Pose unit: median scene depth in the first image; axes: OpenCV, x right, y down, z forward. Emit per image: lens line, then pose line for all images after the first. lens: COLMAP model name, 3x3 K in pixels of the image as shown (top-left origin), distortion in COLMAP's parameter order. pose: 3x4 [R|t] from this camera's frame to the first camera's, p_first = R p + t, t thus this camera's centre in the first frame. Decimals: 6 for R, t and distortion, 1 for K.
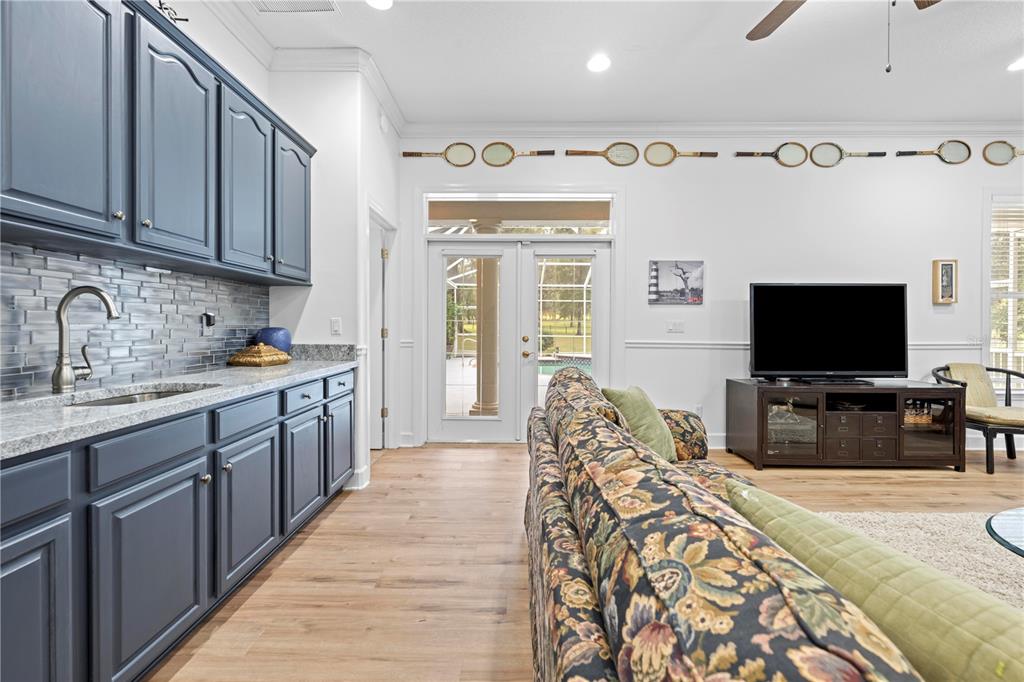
lens RADIAL K [[416.7, 0, 512.0], [0, 416.7, 328.0], [0, 0, 1]] dist [-0.000492, 0.000033]
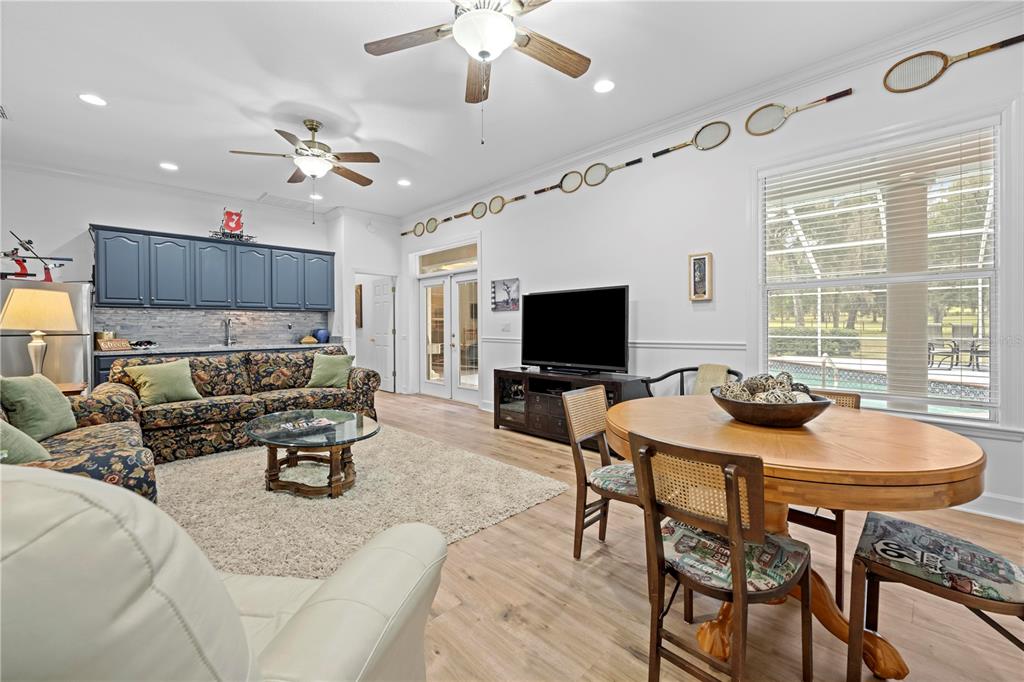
lens RADIAL K [[416.7, 0, 512.0], [0, 416.7, 328.0], [0, 0, 1]] dist [-0.000492, 0.000033]
pose [[0.706368, -0.004964, -0.707827, 1.400722], [0.013097, 0.999896, 0.006058, -0.007427], [0.707723, -0.013550, 0.706360, 0.031089]]
